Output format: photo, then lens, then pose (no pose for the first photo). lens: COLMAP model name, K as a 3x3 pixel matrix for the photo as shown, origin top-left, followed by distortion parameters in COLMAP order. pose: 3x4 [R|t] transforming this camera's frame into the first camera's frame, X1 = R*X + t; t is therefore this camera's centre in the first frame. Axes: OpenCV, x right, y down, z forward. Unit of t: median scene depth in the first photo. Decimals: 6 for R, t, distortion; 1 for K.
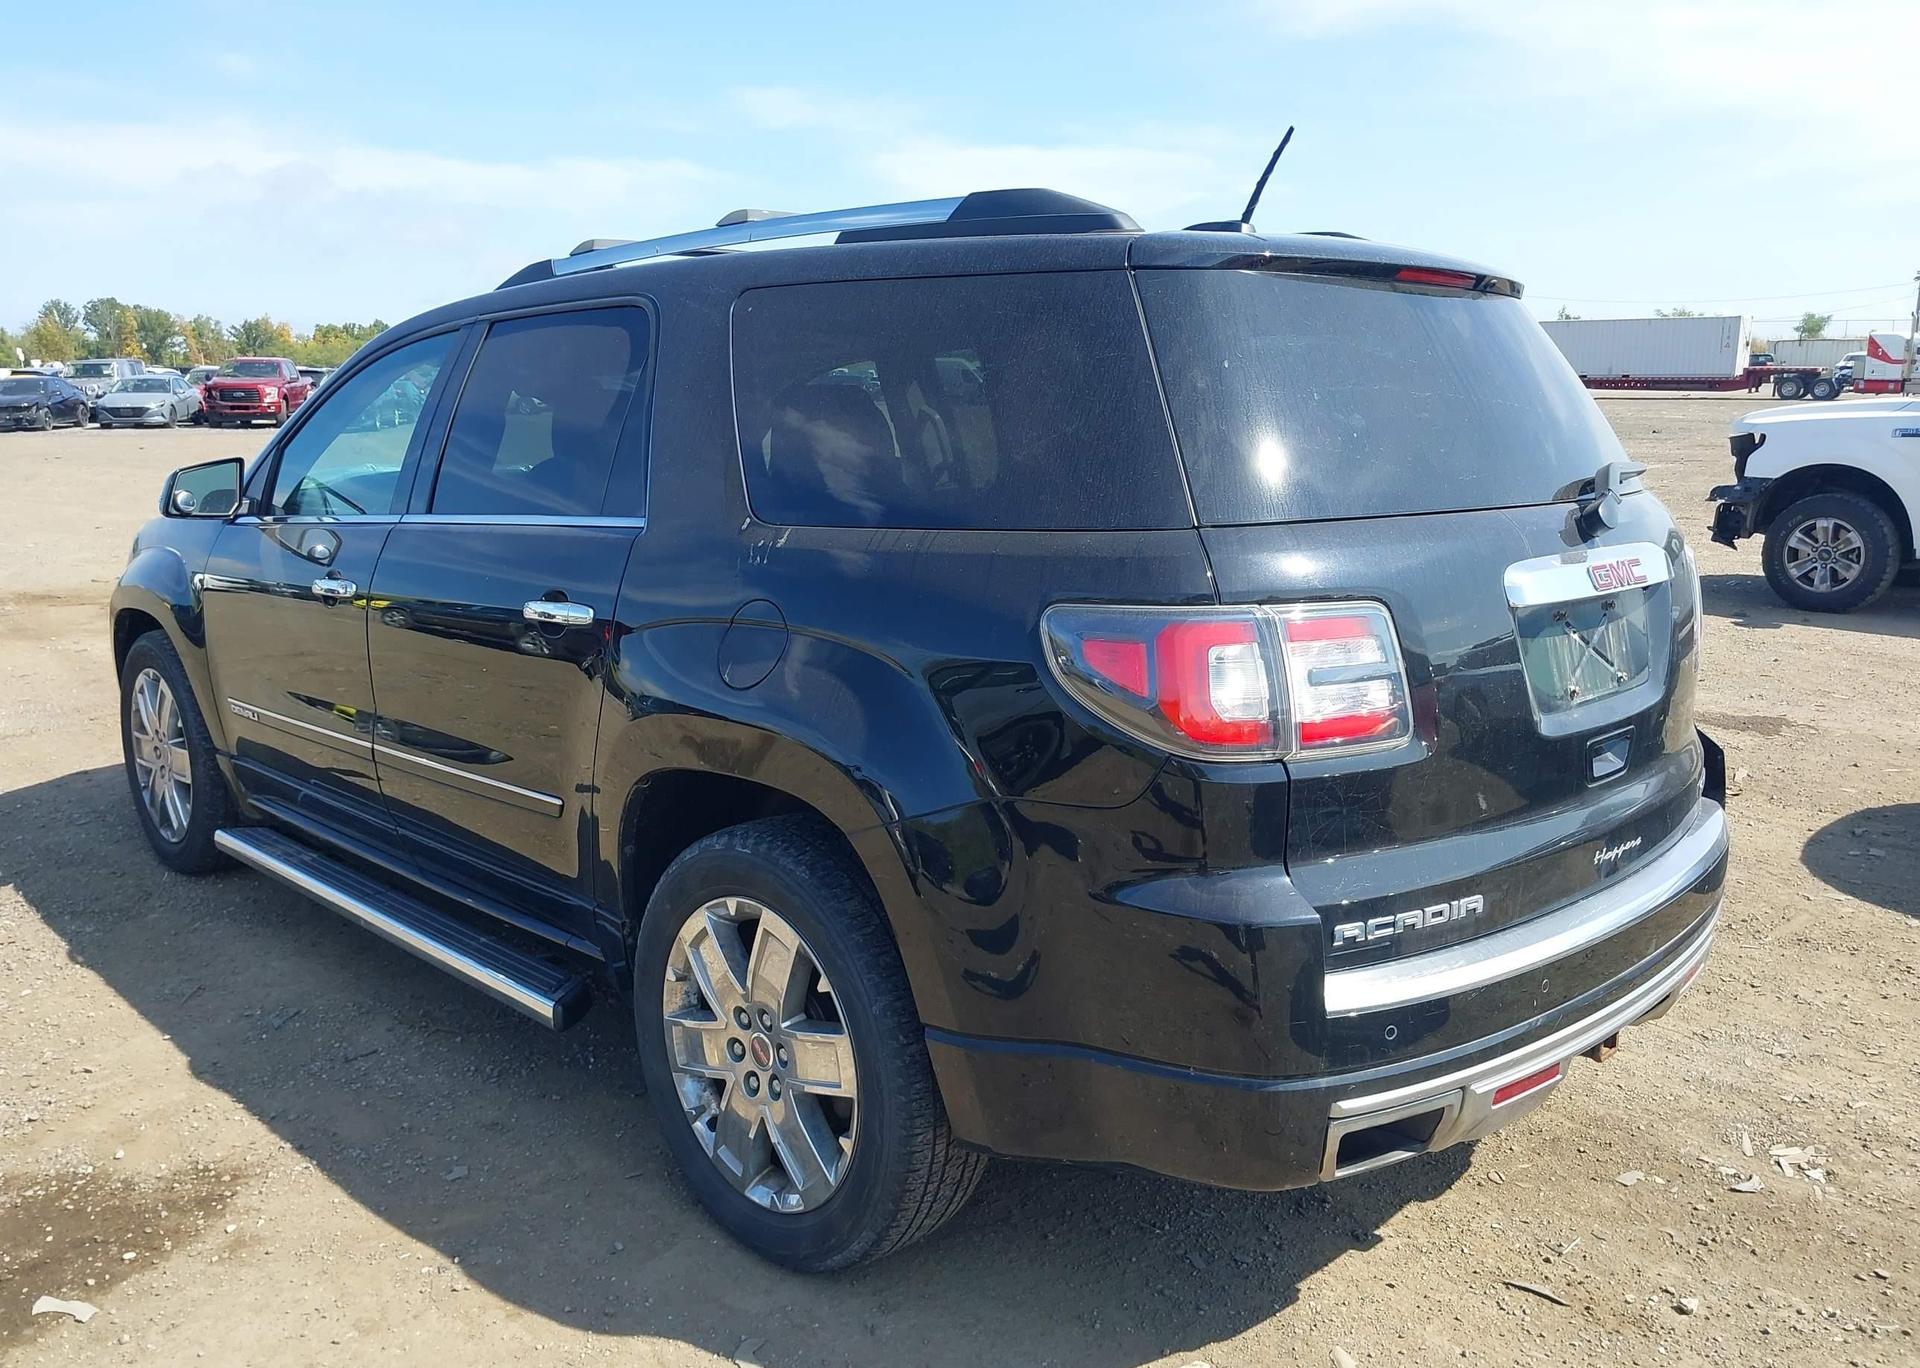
lens RADIAL K [[1461.3, 0, 953.7], [0, 1461.3, 677.9], [0, 0, 1]] dist [0.037235, -0.054240]
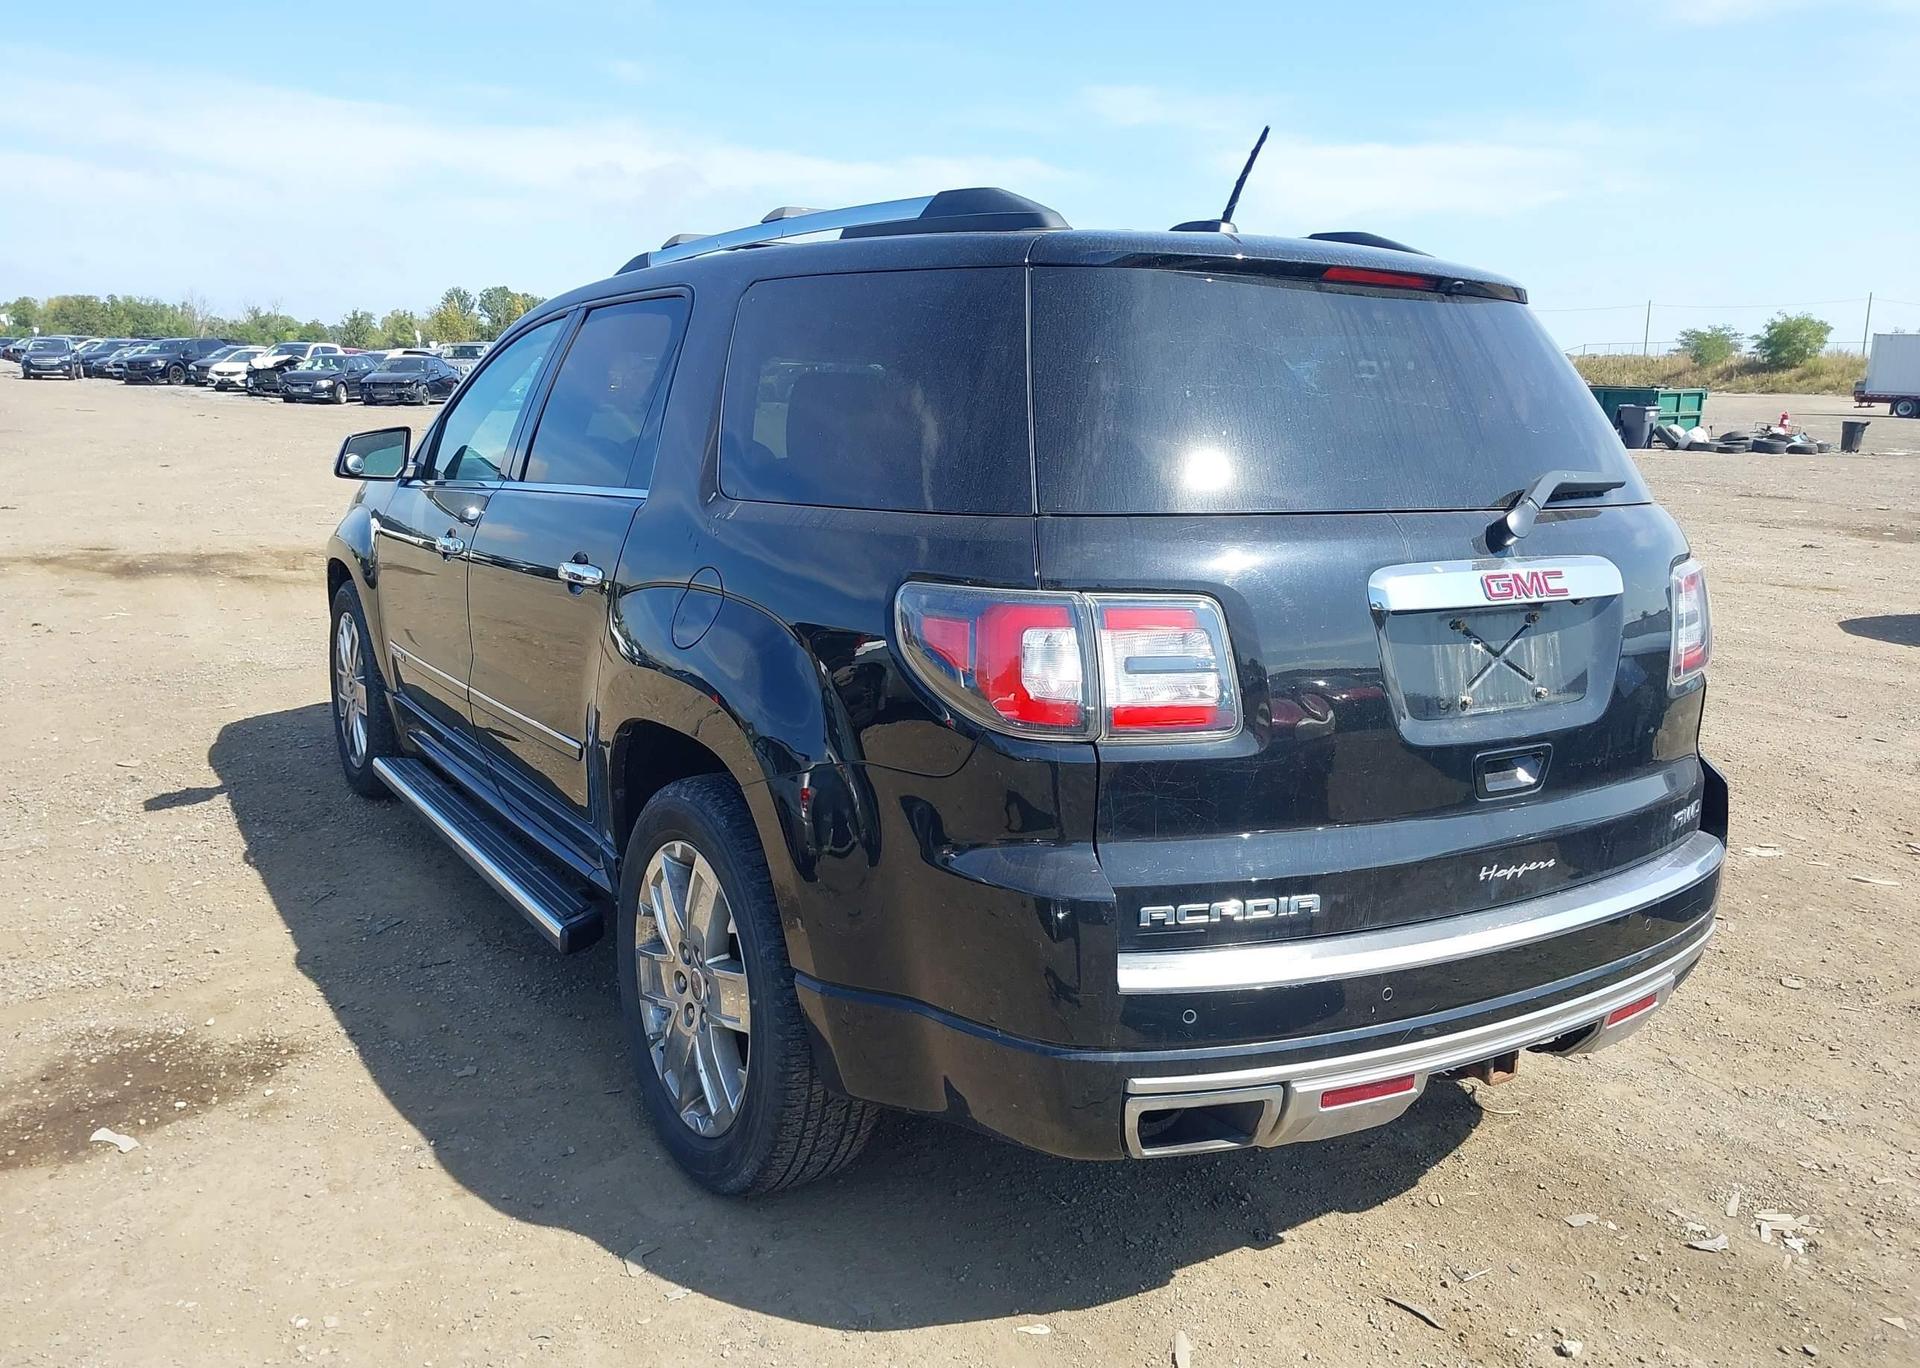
lens RADIAL K [[1461.3, 0, 966.9], [0, 1461.3, 674.3], [0, 0, 1]] dist [0.037235, -0.054240]
pose [[0.978628, 0.064897, -0.195128, 0.254446], [-0.064988, 0.997868, 0.005942, 0.006093], [0.195097, 0.006866, 0.980760, -0.022752]]
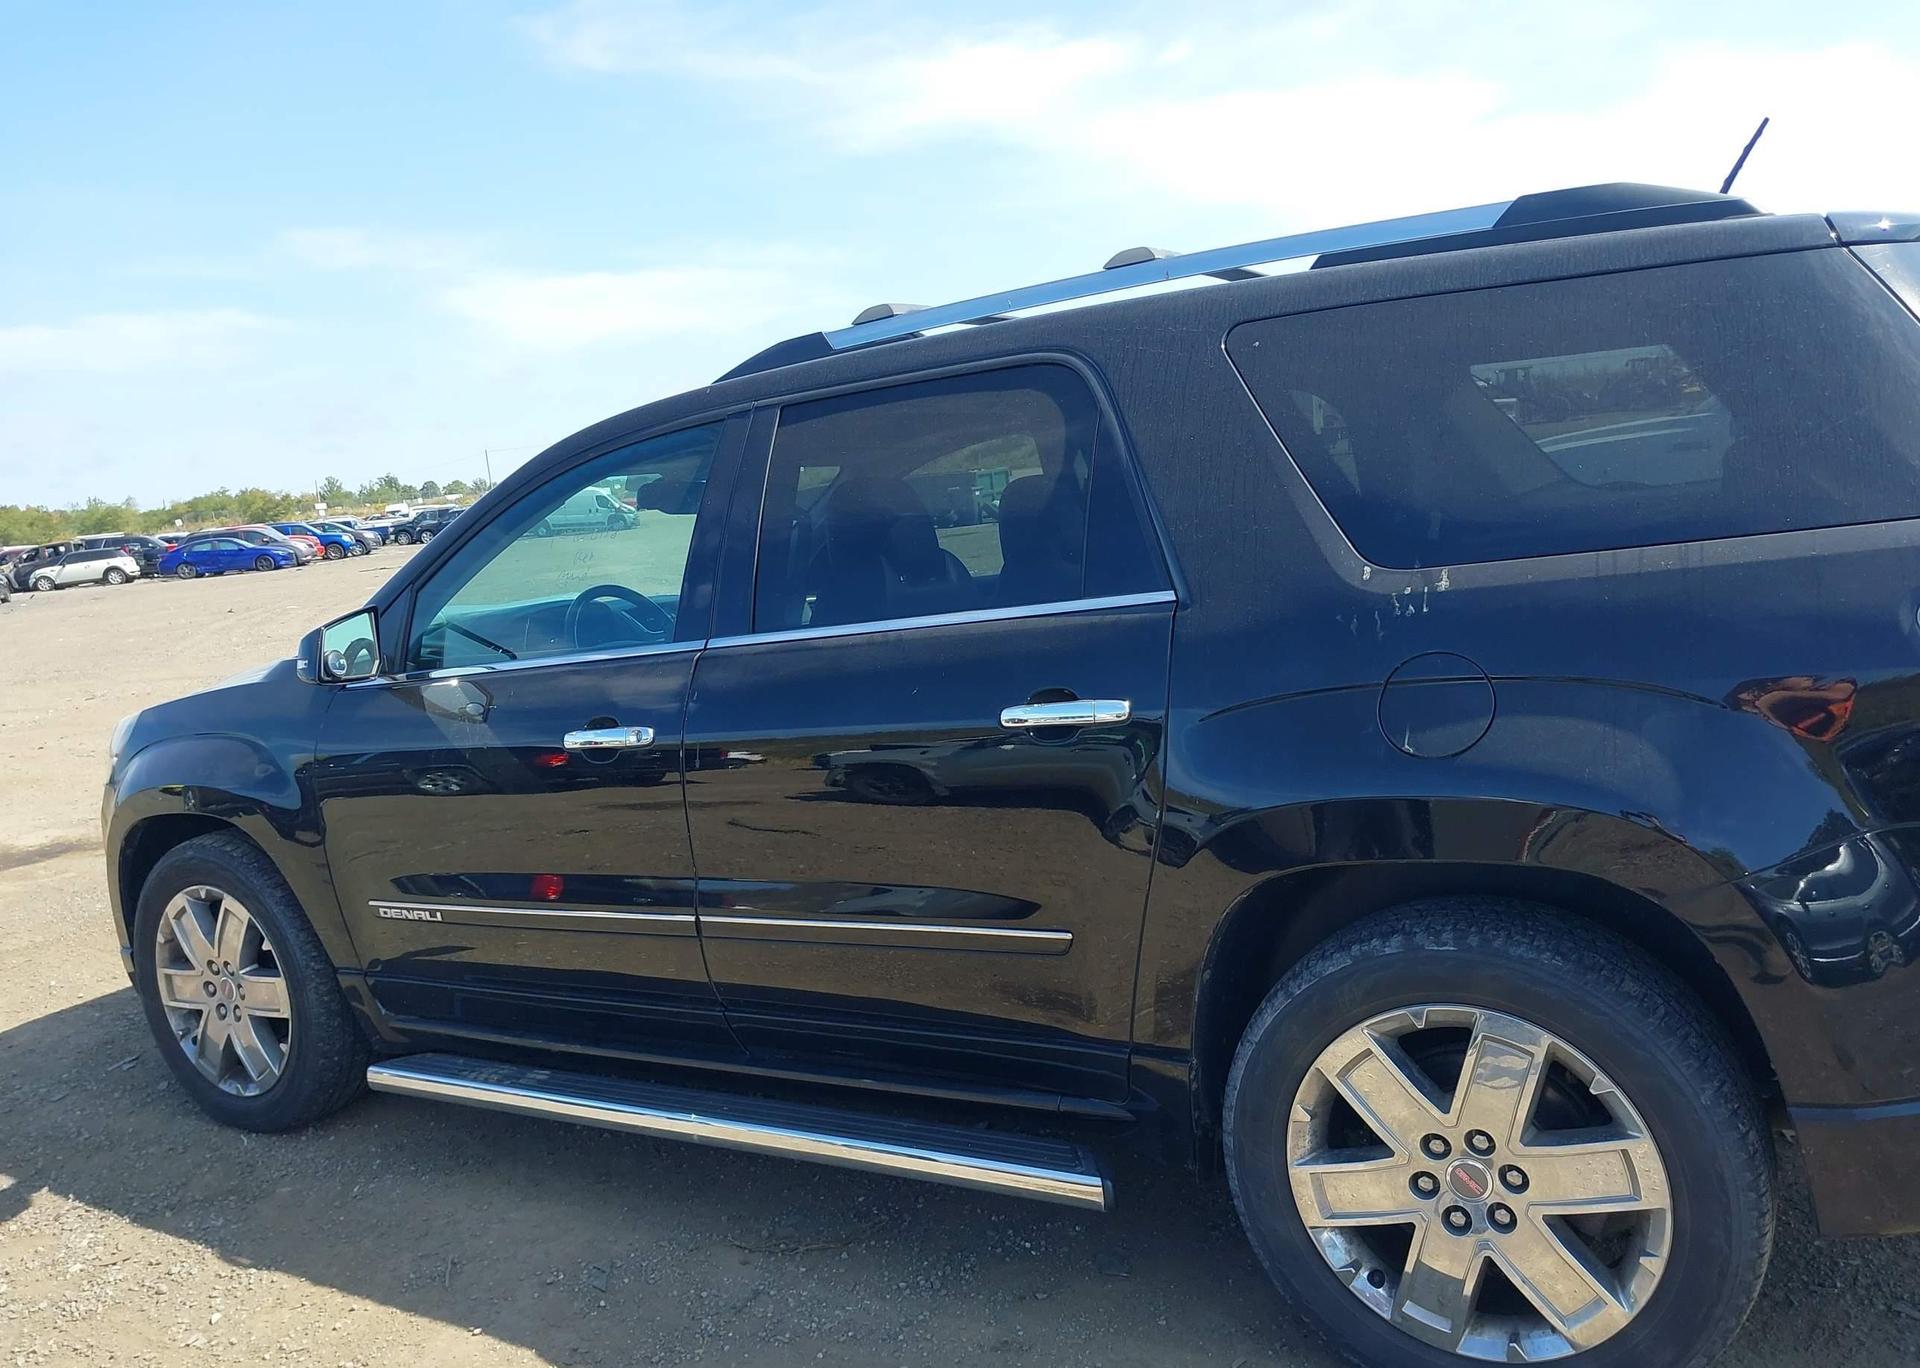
lens RADIAL K [[1461.3, 0, 957.7], [0, 1461.3, 691.2], [0, 0, 1]] dist [0.037235, -0.054240]
pose [[0.965213, -0.123363, 0.230533, -0.571152], [0.138033, 0.989236, -0.048563, -0.027312], [-0.222061, 0.078695, 0.971852, 0.204470]]
